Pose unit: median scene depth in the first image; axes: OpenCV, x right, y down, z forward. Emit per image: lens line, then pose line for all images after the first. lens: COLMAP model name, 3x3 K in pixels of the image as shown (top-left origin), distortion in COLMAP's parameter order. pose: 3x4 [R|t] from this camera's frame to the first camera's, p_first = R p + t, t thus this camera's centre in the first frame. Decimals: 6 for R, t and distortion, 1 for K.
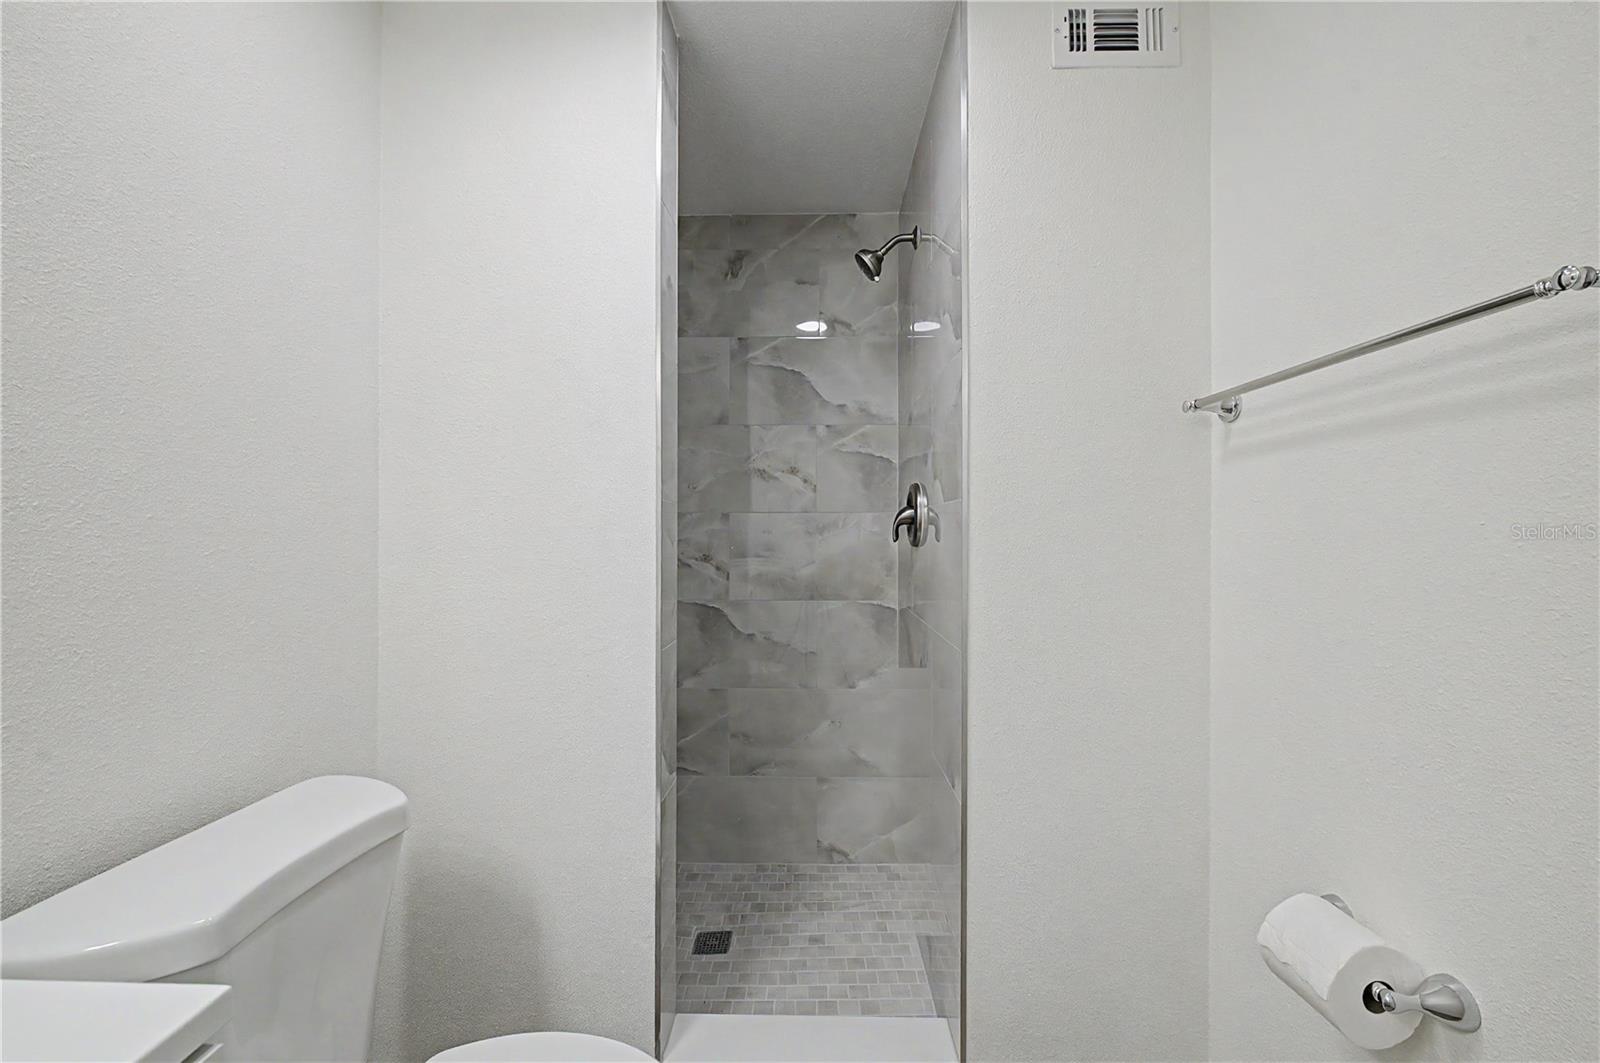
lens RADIAL K [[632.4, 0, 806.4], [0, 632.4, 532.3], [0, 0, 1]] dist [-0.001086, -0.001183]
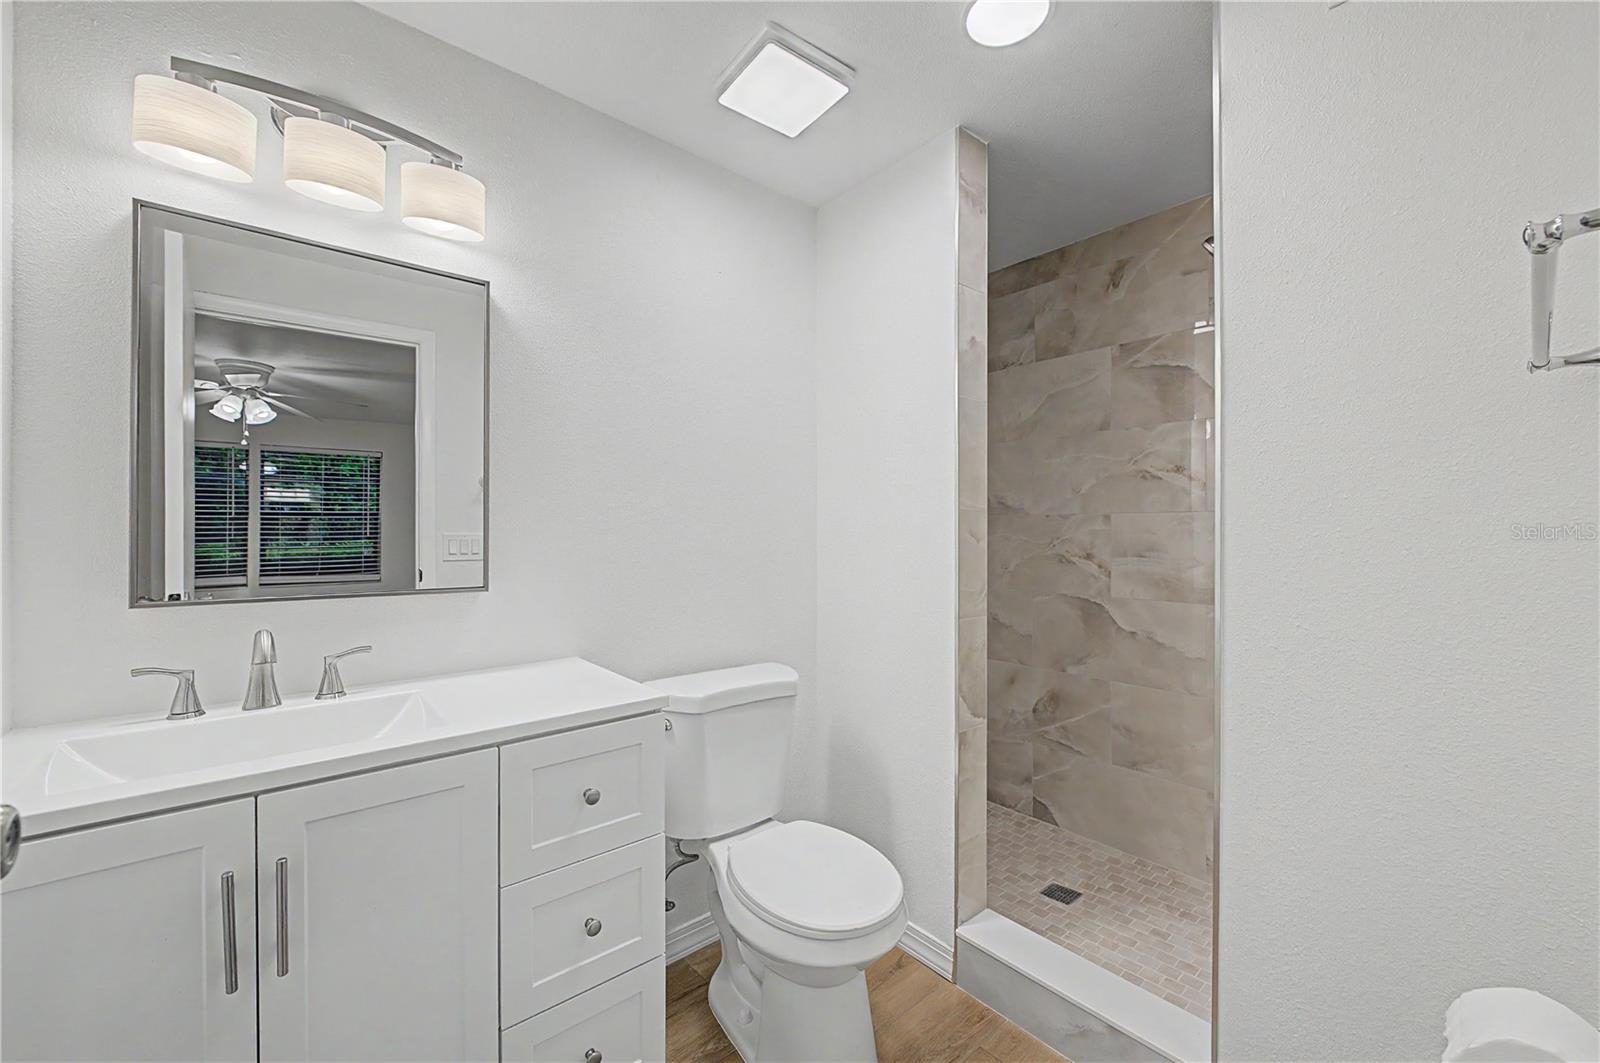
lens RADIAL K [[632.4, 0, 787.6], [0, 632.4, 540.9], [0, 0, 1]] dist [-0.001086, -0.001183]
pose [[0.649436, 0.011158, -0.760335, 0.329322], [-0.000888, 0.999903, 0.013915, -0.000047], [0.760416, -0.008361, 0.649383, -0.089820]]
